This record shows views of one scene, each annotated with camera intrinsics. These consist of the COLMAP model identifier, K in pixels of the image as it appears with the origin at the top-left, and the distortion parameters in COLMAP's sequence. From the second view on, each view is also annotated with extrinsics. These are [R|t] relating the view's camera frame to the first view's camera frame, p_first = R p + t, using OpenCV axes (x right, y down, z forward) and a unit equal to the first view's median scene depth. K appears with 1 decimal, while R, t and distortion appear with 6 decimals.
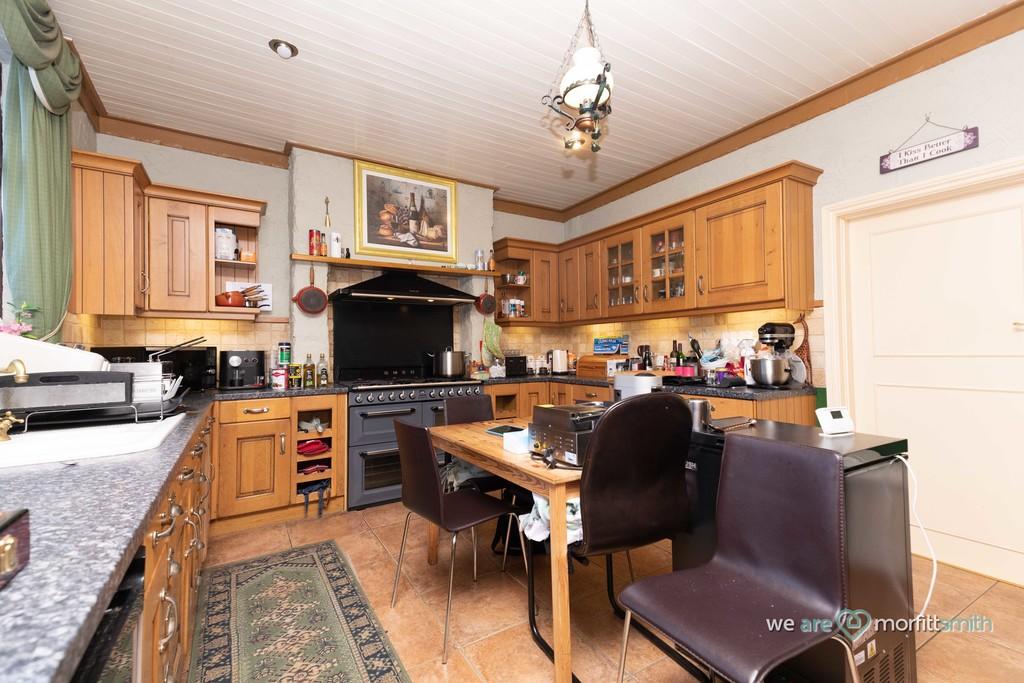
lens RADIAL K [[440.8, 0, 515.0], [0, 440.8, 336.7], [0, 0, 1]] dist [0.049139, -0.009696]
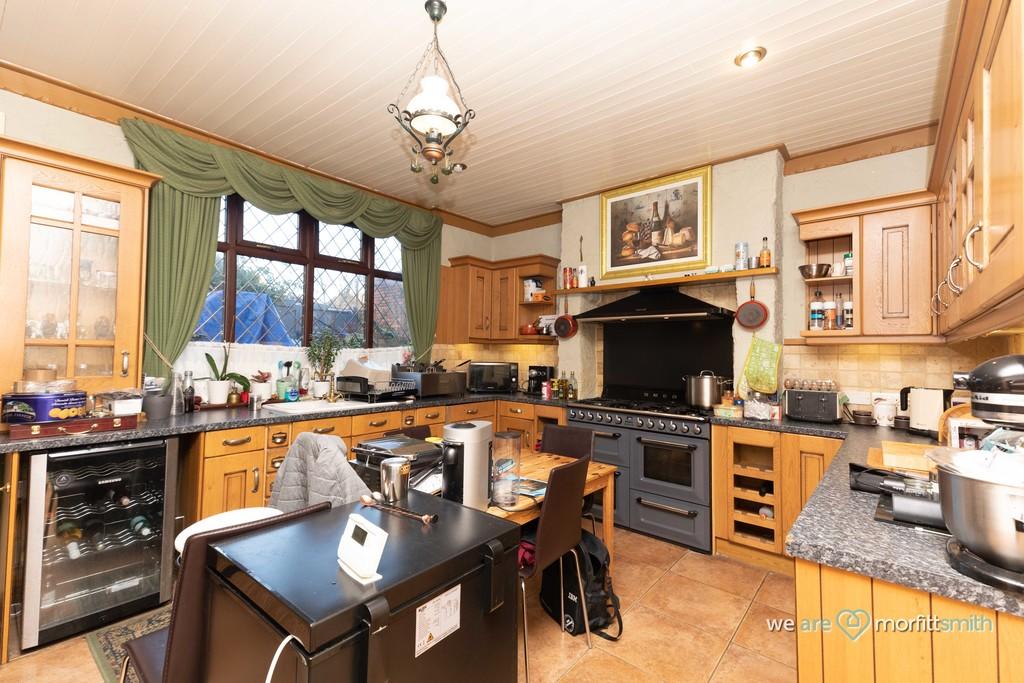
lens RADIAL K [[440.8, 0, 515.0], [0, 440.8, 336.7], [0, 0, 1]] dist [0.049139, -0.009696]
pose [[0.315765, -0.025370, -0.948498, 0.551896], [-0.004155, 0.999596, -0.028120, -0.017798], [0.948828, 0.012820, 0.315532, 0.441433]]
